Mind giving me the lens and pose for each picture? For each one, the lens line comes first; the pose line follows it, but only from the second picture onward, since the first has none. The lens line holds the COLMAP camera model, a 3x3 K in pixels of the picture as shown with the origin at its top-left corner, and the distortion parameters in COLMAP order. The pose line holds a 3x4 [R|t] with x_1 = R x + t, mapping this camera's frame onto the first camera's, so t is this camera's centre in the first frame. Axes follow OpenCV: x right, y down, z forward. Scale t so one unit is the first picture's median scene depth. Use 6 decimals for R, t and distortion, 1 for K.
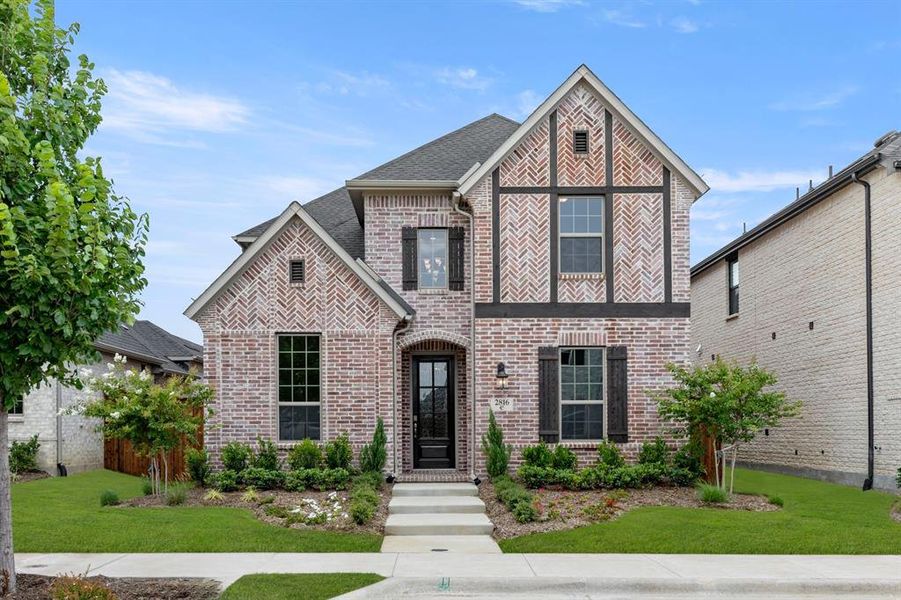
lens RADIAL K [[401.3, 0, 450.5], [0, 401.3, 278.0], [0, 0, 1]] dist [-0.001603, -0.000285]
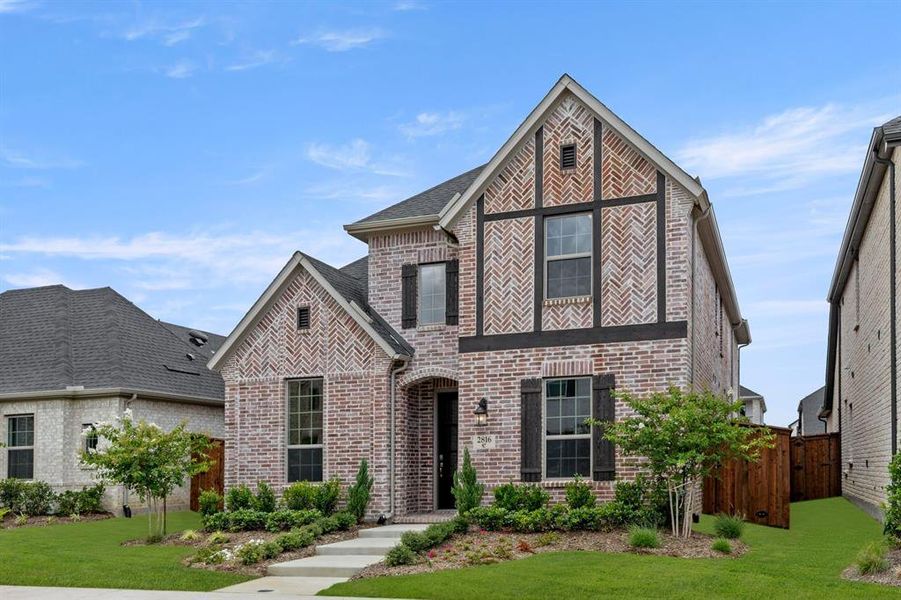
lens RADIAL K [[417.2, 0, 454.1], [0, 417.2, 303.0], [0, 0, 1]] dist [-0.002067, -0.000544]
pose [[0.982808, -0.084334, -0.164244, 0.210317], [0.081772, 0.996401, -0.022314, 0.000504], [0.165535, 0.008500, 0.986167, 0.001338]]
